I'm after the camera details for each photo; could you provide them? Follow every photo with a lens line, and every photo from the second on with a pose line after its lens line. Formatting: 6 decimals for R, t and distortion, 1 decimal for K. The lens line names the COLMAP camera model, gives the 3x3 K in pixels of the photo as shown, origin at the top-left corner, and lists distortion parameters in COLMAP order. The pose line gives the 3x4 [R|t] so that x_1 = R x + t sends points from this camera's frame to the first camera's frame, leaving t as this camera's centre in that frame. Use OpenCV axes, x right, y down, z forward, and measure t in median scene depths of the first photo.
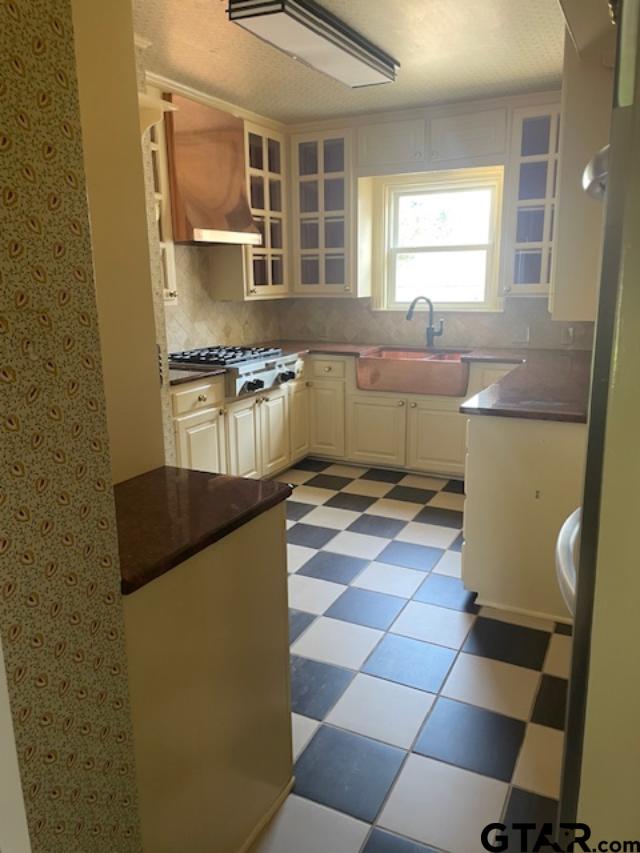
lens RADIAL K [[653.6, 0, 314.8], [0, 653.6, 427.8], [0, 0, 1]] dist [0.066918, -0.036484]
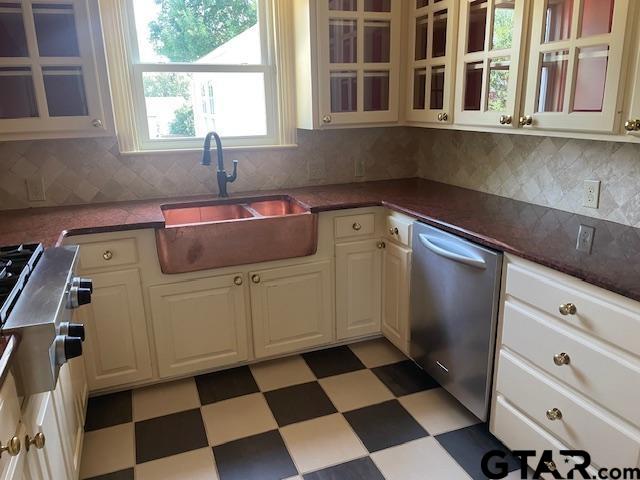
lens RADIAL K [[490.4, 0, 323.4], [0, 490.4, 238.4], [0, 0, 1]] dist [0.066918, -0.036484]
pose [[0.674422, -0.199425, 0.710904, -0.171207], [0.179969, 0.978194, 0.103673, -0.116103], [-0.716077, 0.058022, 0.695606, 0.523650]]
